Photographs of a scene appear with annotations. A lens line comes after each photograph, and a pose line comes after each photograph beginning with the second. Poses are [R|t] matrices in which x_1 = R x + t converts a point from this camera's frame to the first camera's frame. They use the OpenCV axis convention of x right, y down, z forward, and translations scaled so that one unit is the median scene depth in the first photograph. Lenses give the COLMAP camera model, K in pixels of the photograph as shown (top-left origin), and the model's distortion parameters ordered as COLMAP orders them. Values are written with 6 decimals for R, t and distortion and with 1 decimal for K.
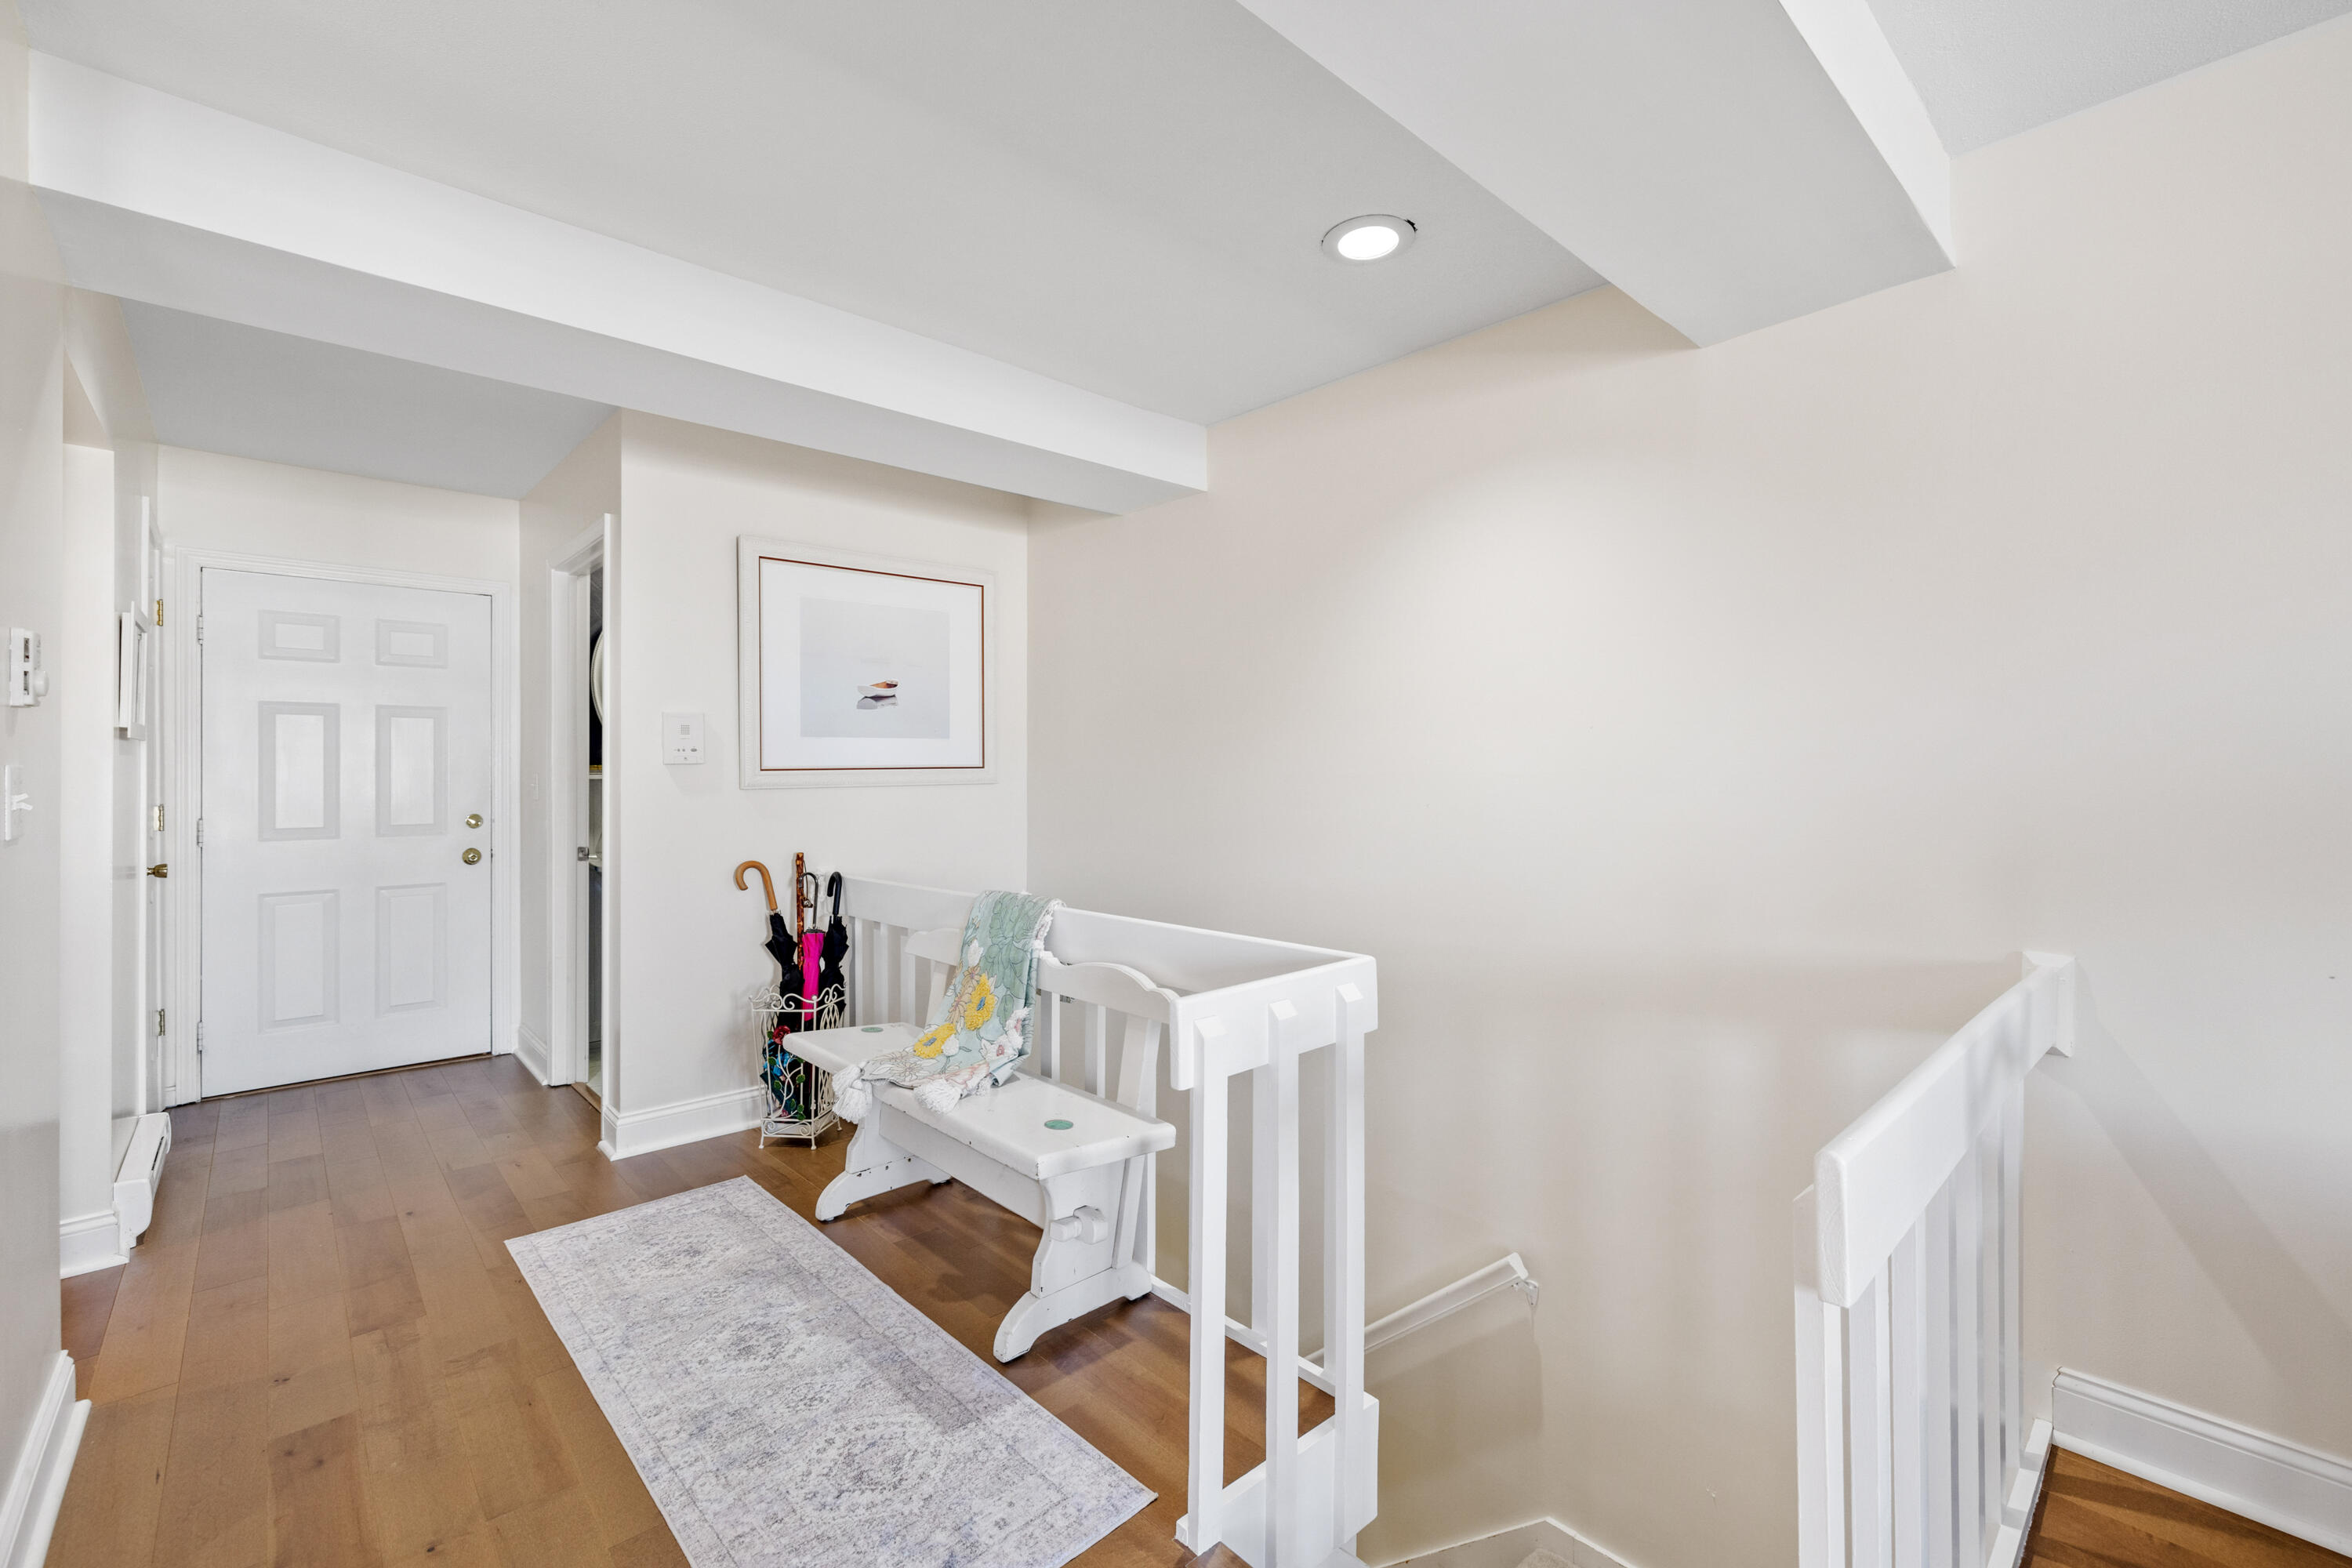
lens RADIAL K [[981.4, 0, 1160.8], [0, 981.4, 777.9], [0, 0, 1]] dist [-0.001541, -0.000518]
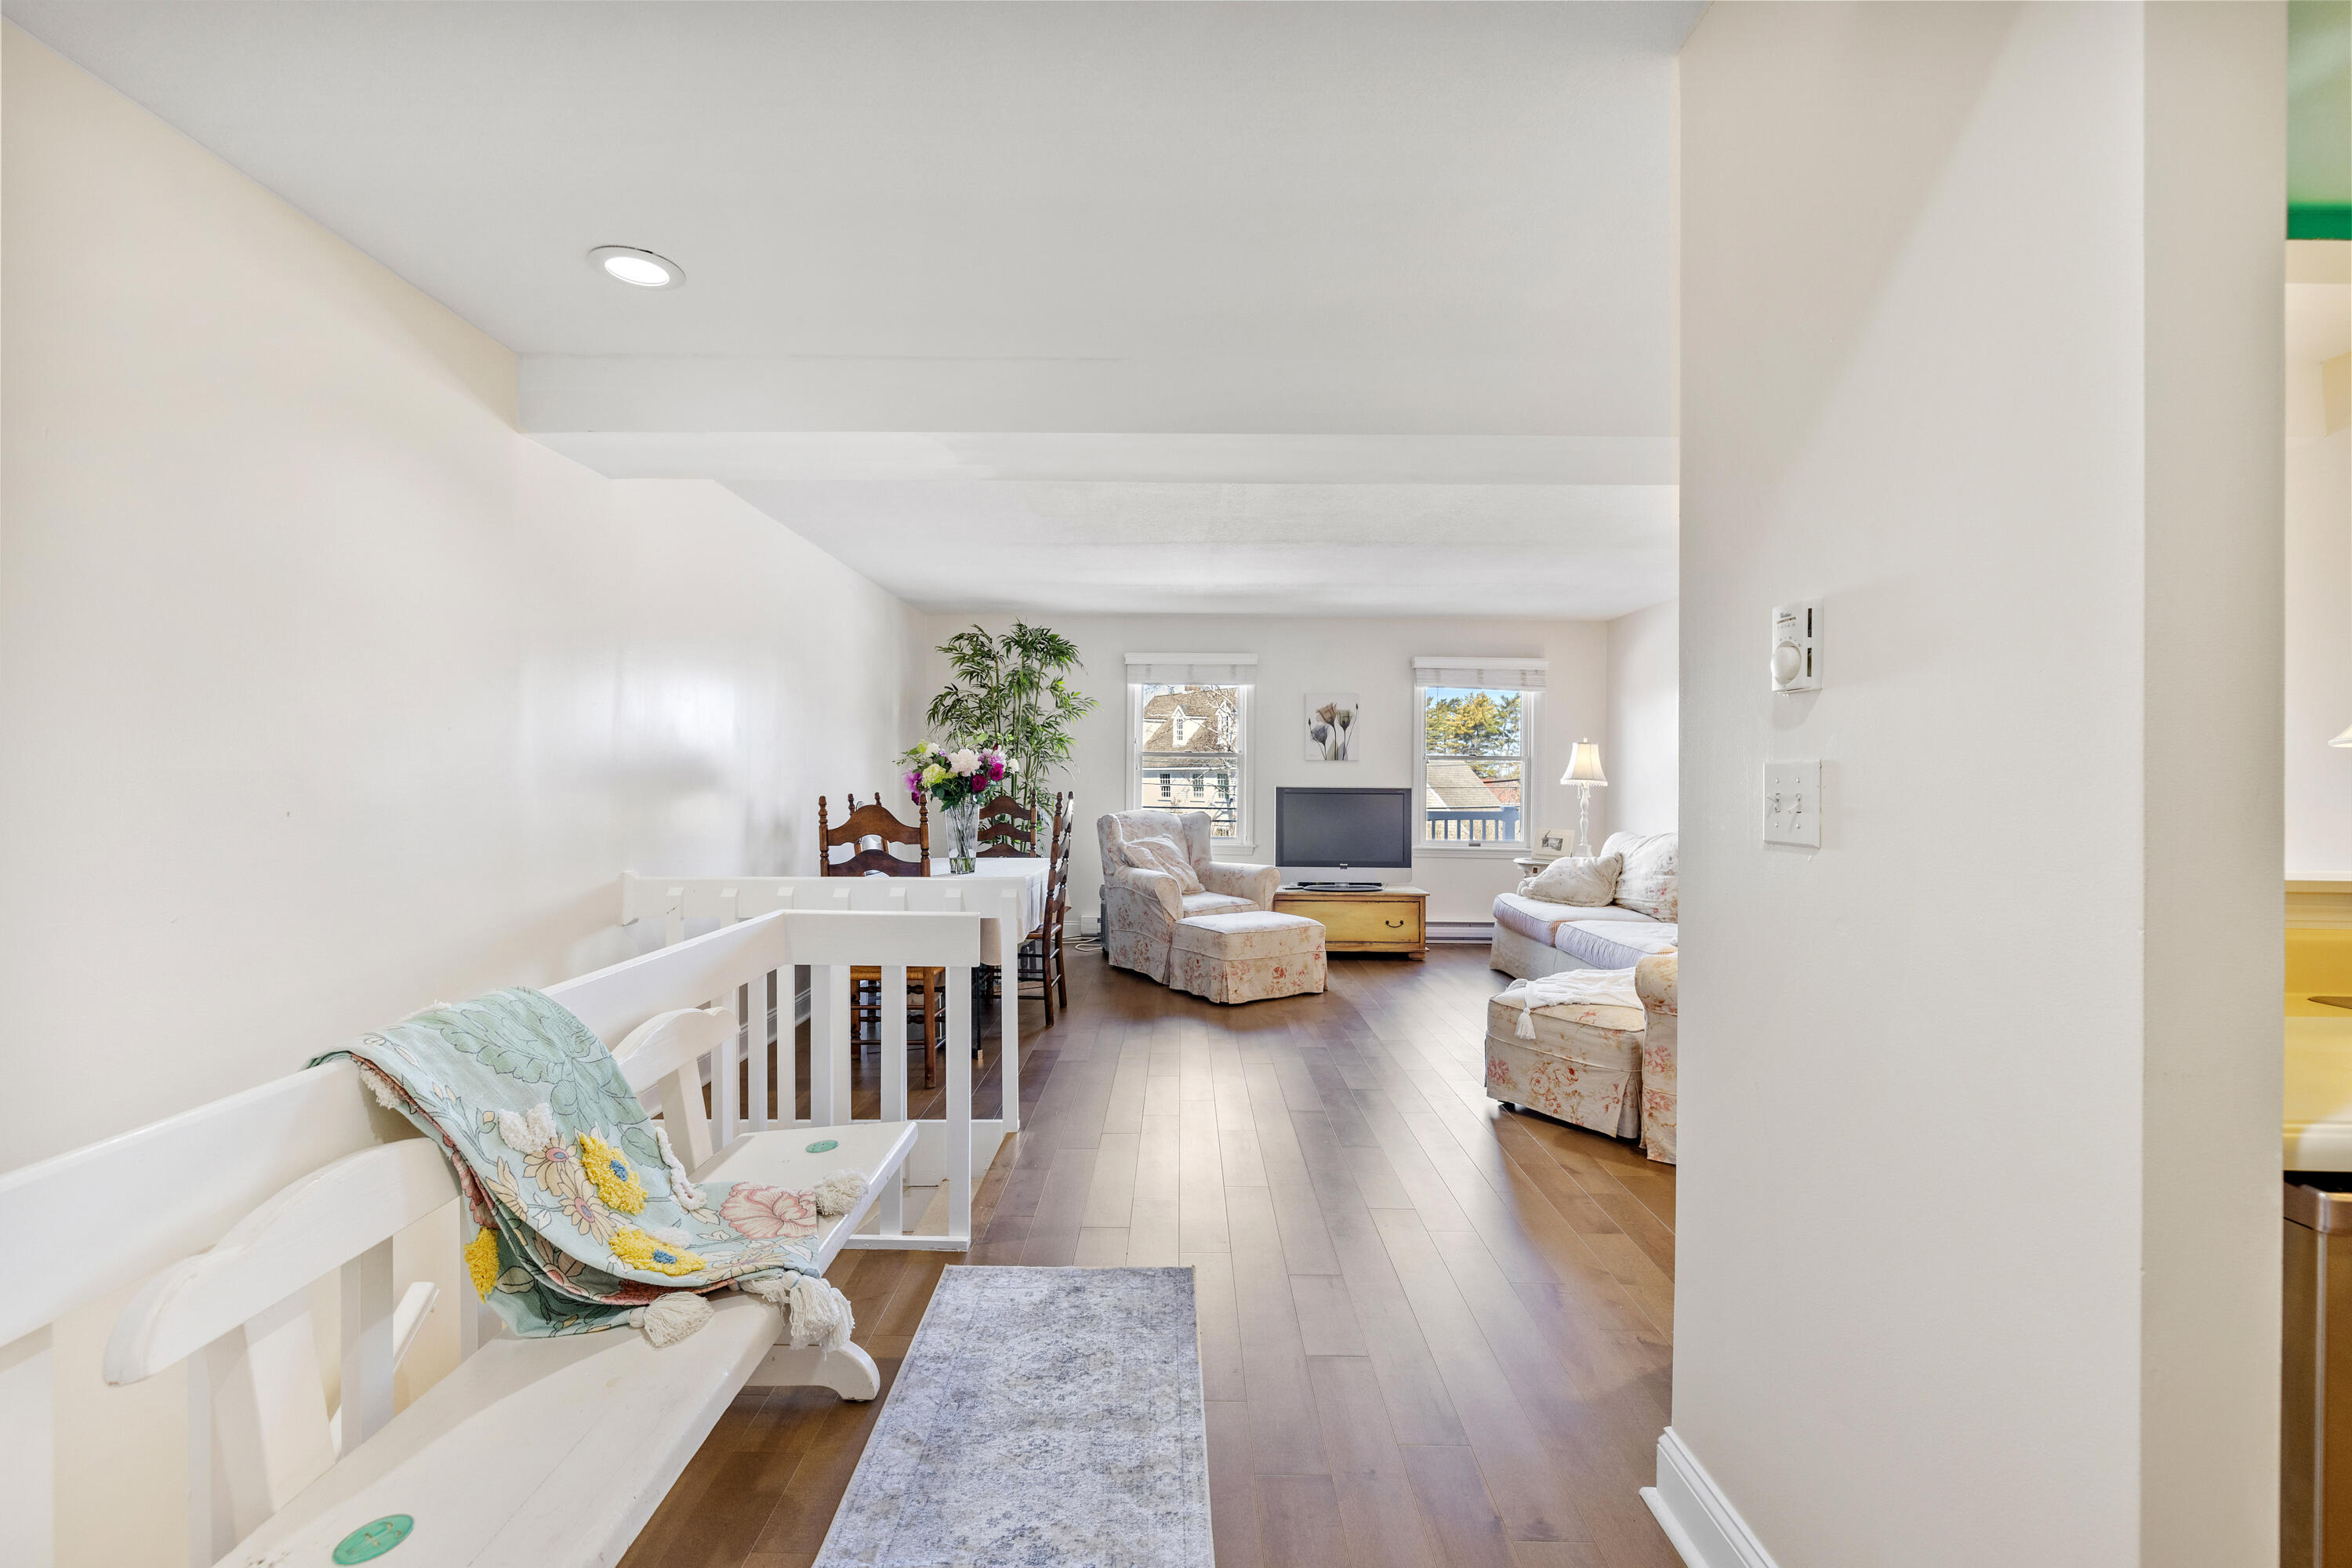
lens RADIAL K [[981.4, 0, 1183.3], [0, 981.4, 766.7], [0, 0, 1]] dist [-0.001541, -0.000518]
pose [[-0.744177, 0.004834, 0.667965, -1.155853], [-0.005551, 0.999895, -0.013422, 0.002853], [-0.667959, -0.013696, -0.744072, 1.719300]]
